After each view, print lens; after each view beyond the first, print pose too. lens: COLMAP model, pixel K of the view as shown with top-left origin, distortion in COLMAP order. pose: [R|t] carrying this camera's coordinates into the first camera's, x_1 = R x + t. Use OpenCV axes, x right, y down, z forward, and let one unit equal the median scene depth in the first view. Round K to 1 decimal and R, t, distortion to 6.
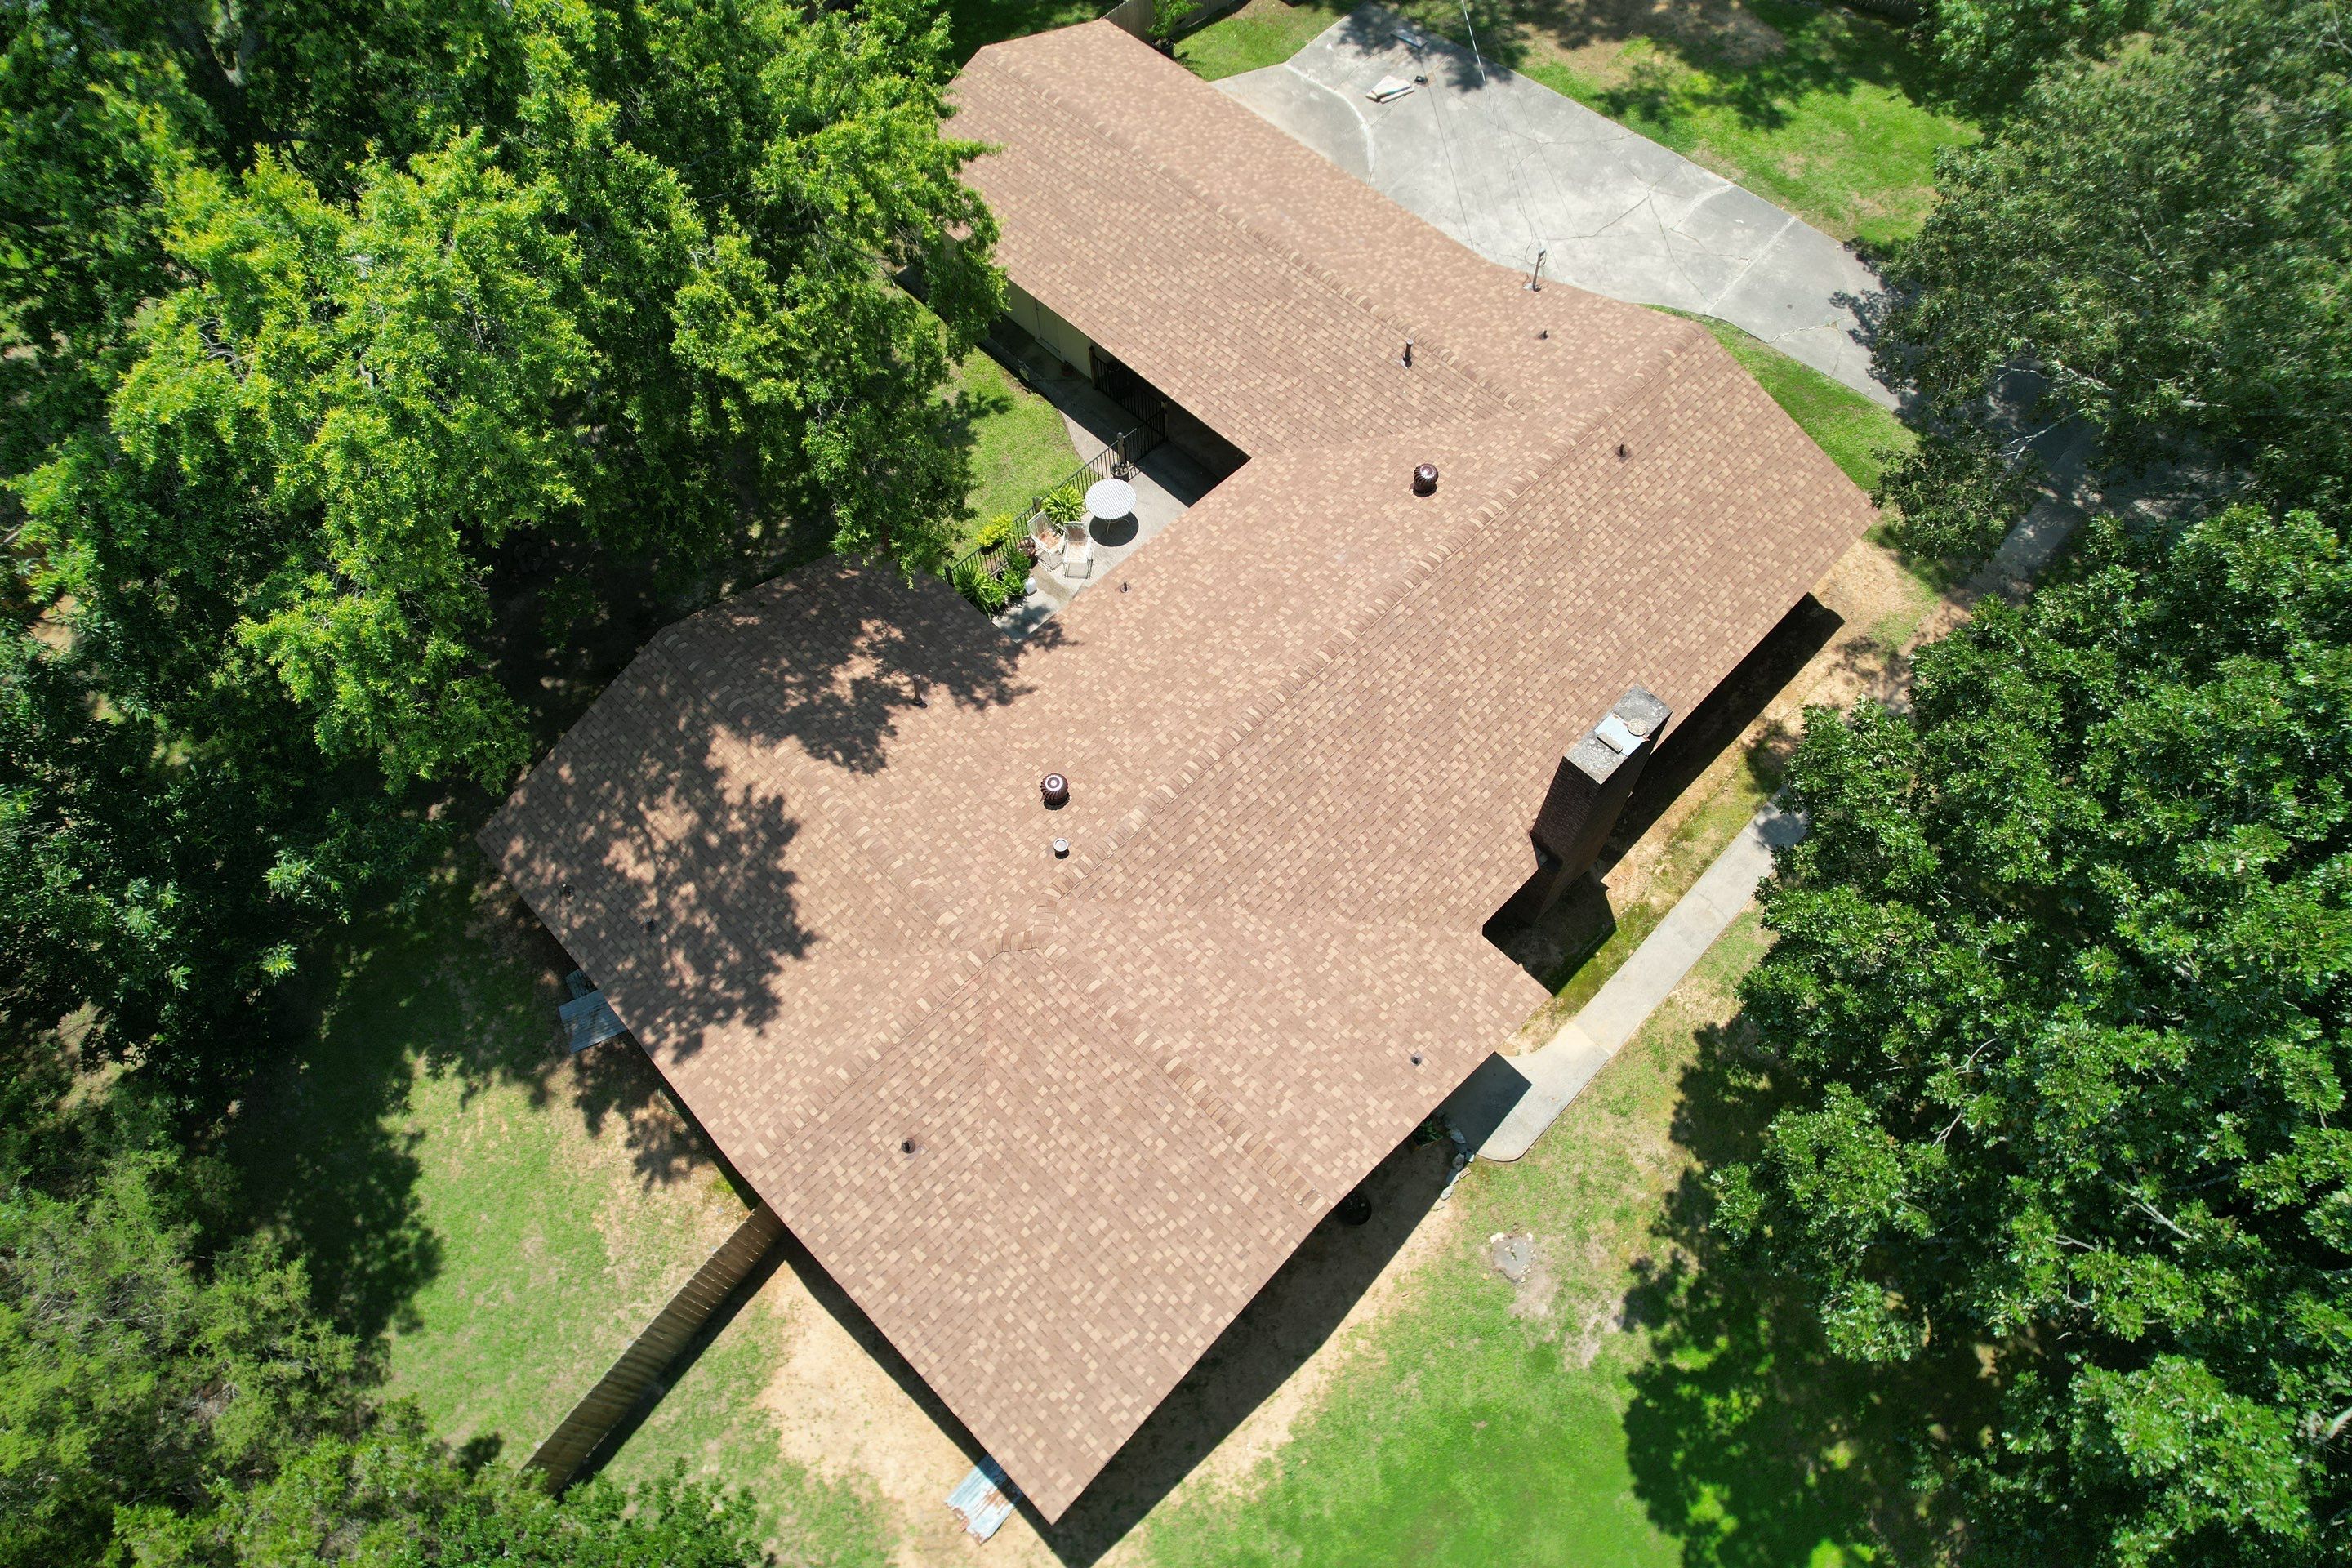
lens RADIAL K [[1505.5, 0, 1182.5], [0, 1505.5, 754.6], [0, 0, 1]] dist [-0.083327, 0.059530]
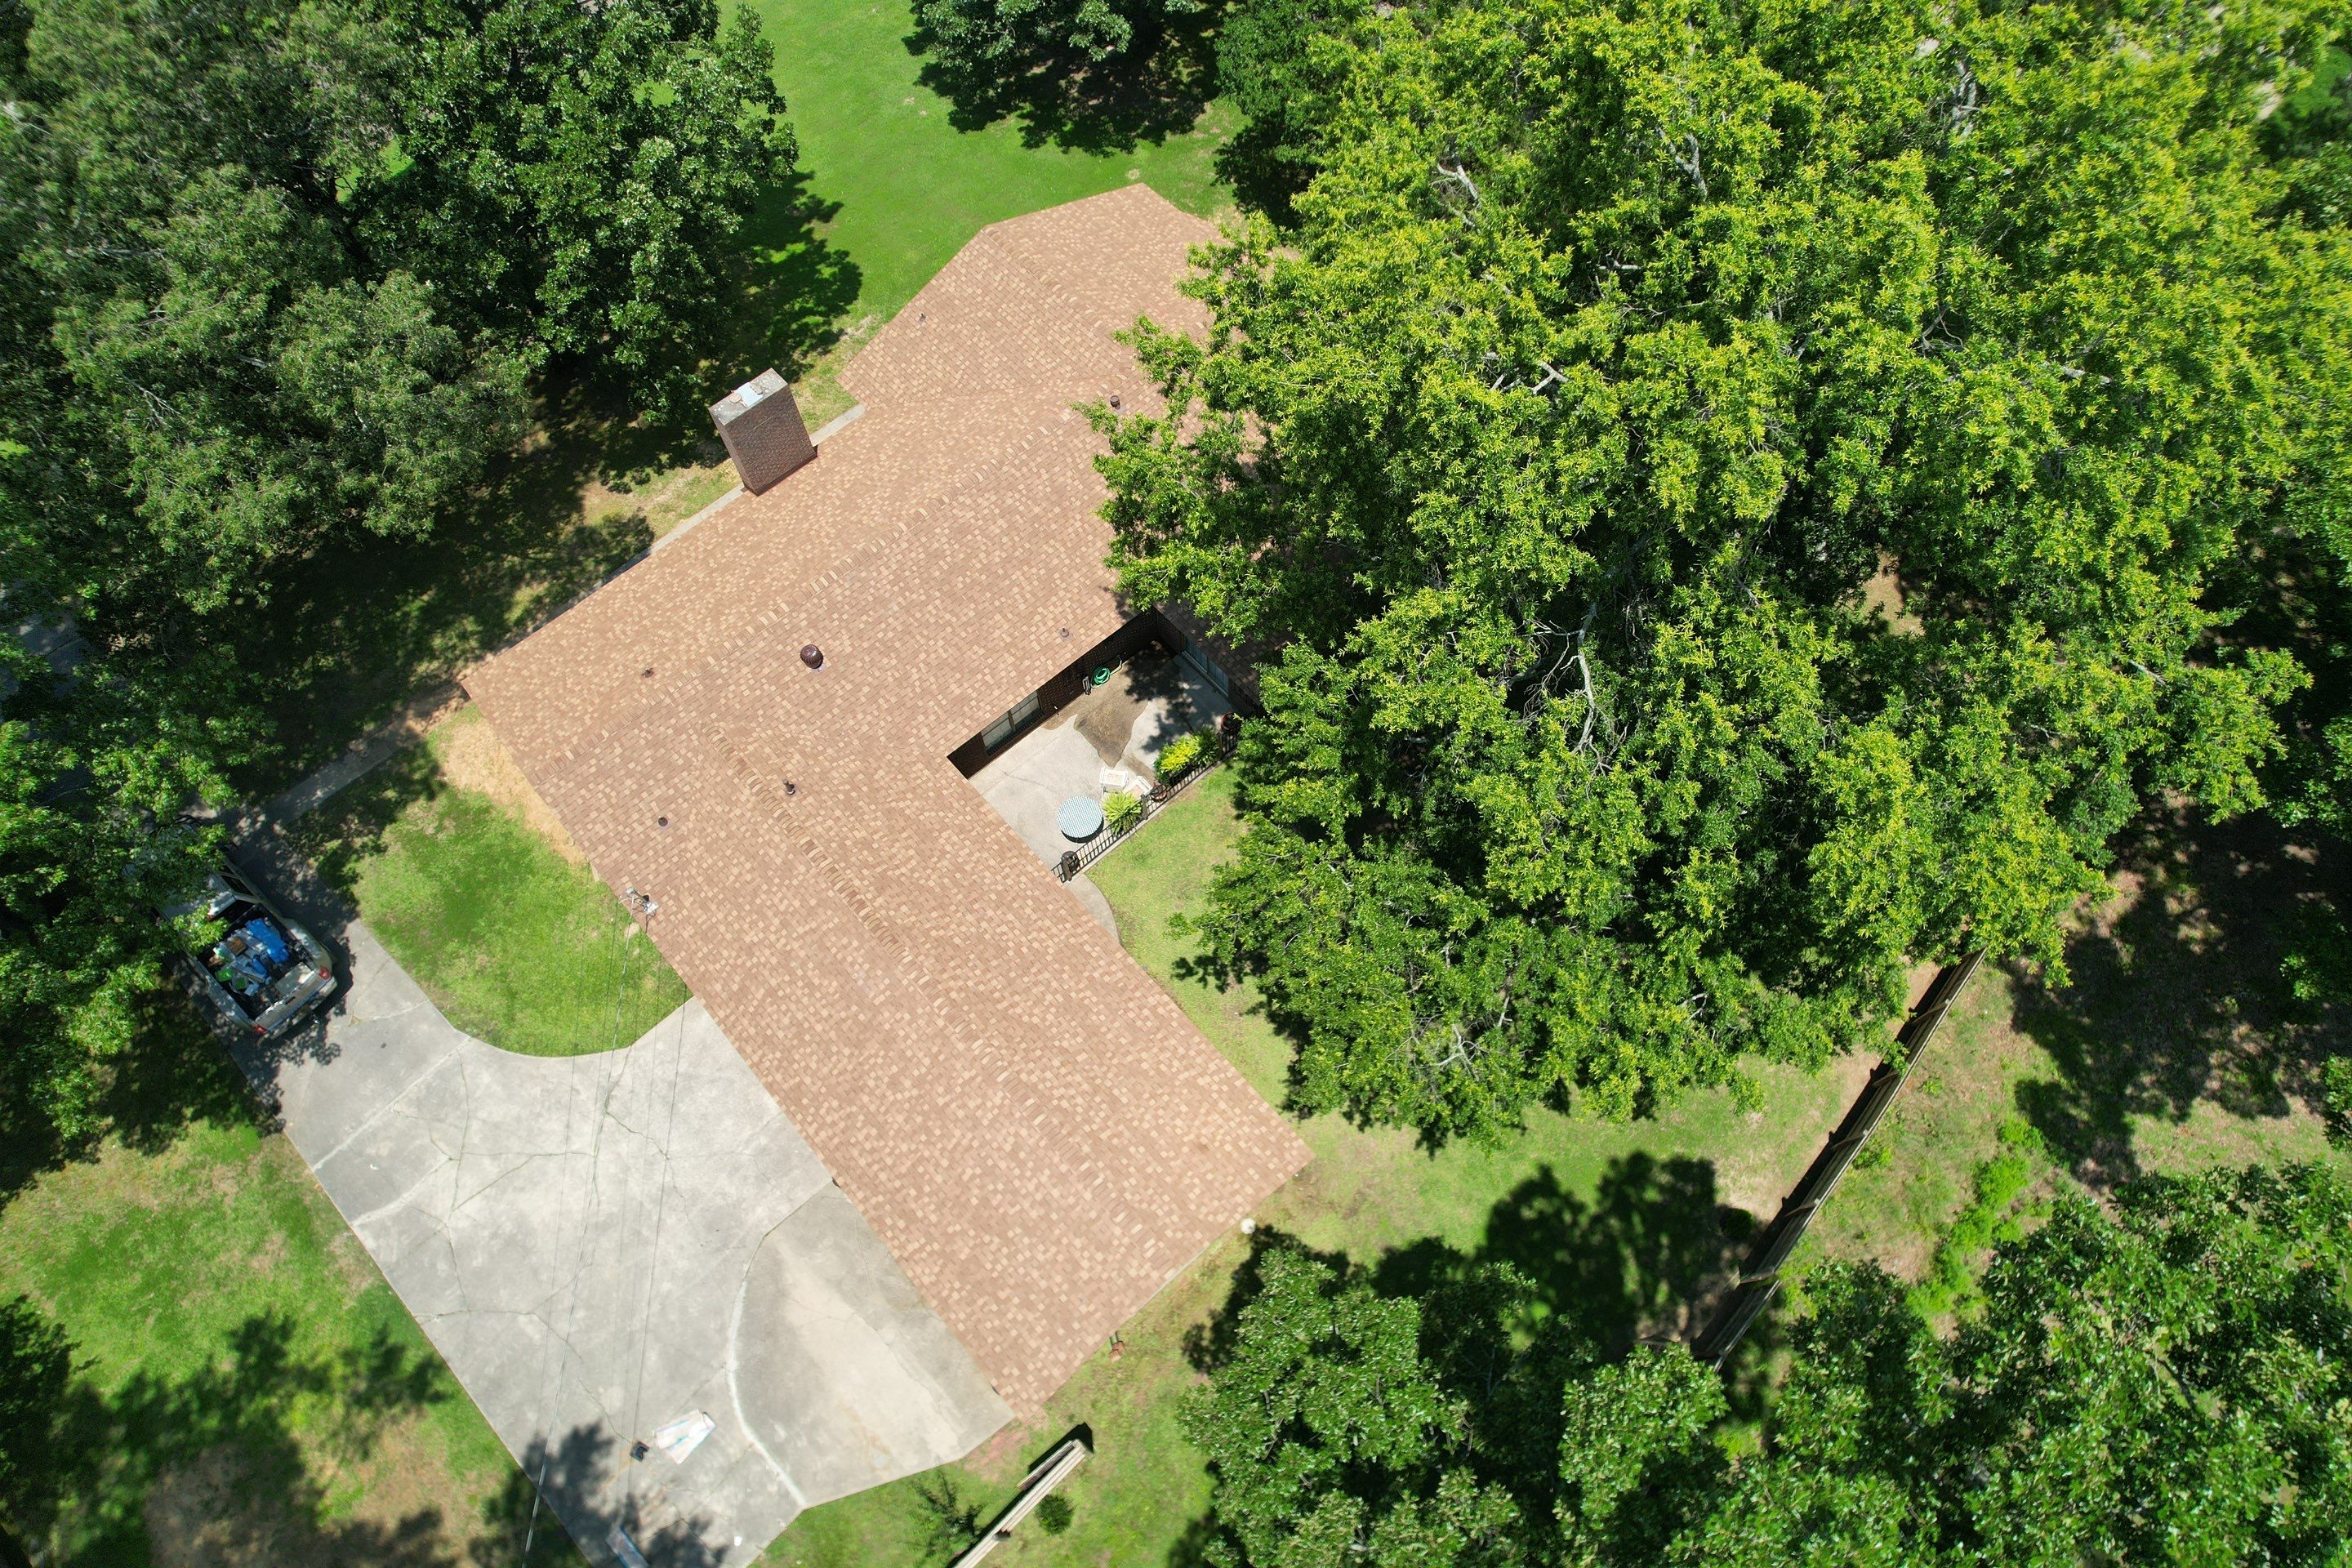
lens RADIAL K [[1485.5, 0, 1184.9], [0, 1485.5, 792.9], [0, 0, 1]] dist [-0.085589, 0.056254]
pose [[-0.996932, -0.027969, 0.073107, -0.255912], [0.076400, -0.550890, 0.831073, -1.329083], [0.017030, 0.834109, 0.551337, 0.458344]]
